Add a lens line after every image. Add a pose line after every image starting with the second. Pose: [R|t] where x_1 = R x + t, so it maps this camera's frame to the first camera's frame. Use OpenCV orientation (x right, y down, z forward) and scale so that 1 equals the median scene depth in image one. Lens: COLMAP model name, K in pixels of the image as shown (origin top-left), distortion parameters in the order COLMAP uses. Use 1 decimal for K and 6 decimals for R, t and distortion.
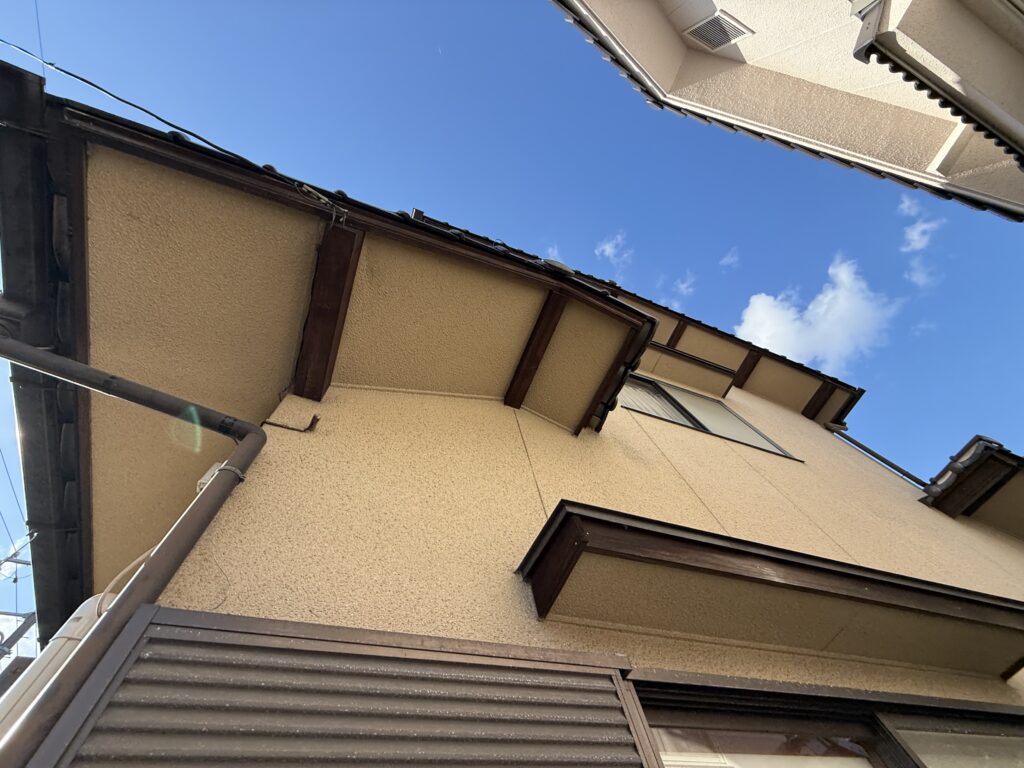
lens RADIAL K [[409.2, 0, 496.7], [0, 409.2, 385.8], [0, 0, 1]] dist [-0.000388, 0.000551]
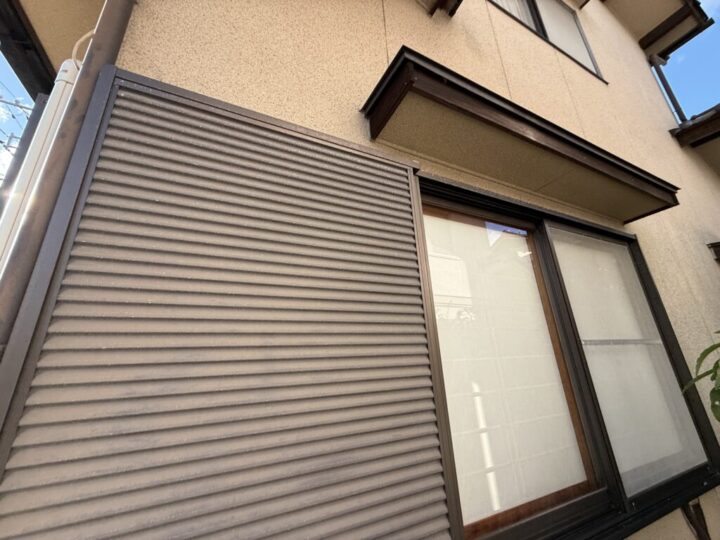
lens RADIAL K [[287.7, 0, 349.3], [0, 287.7, 271.3], [0, 0, 1]] dist [-0.000388, 0.000551]
pose [[0.993731, 0.106294, 0.034648, 0.035077], [-0.099558, 0.700358, 0.706814, 0.148871], [0.050864, -0.705833, 0.706550, -0.135408]]
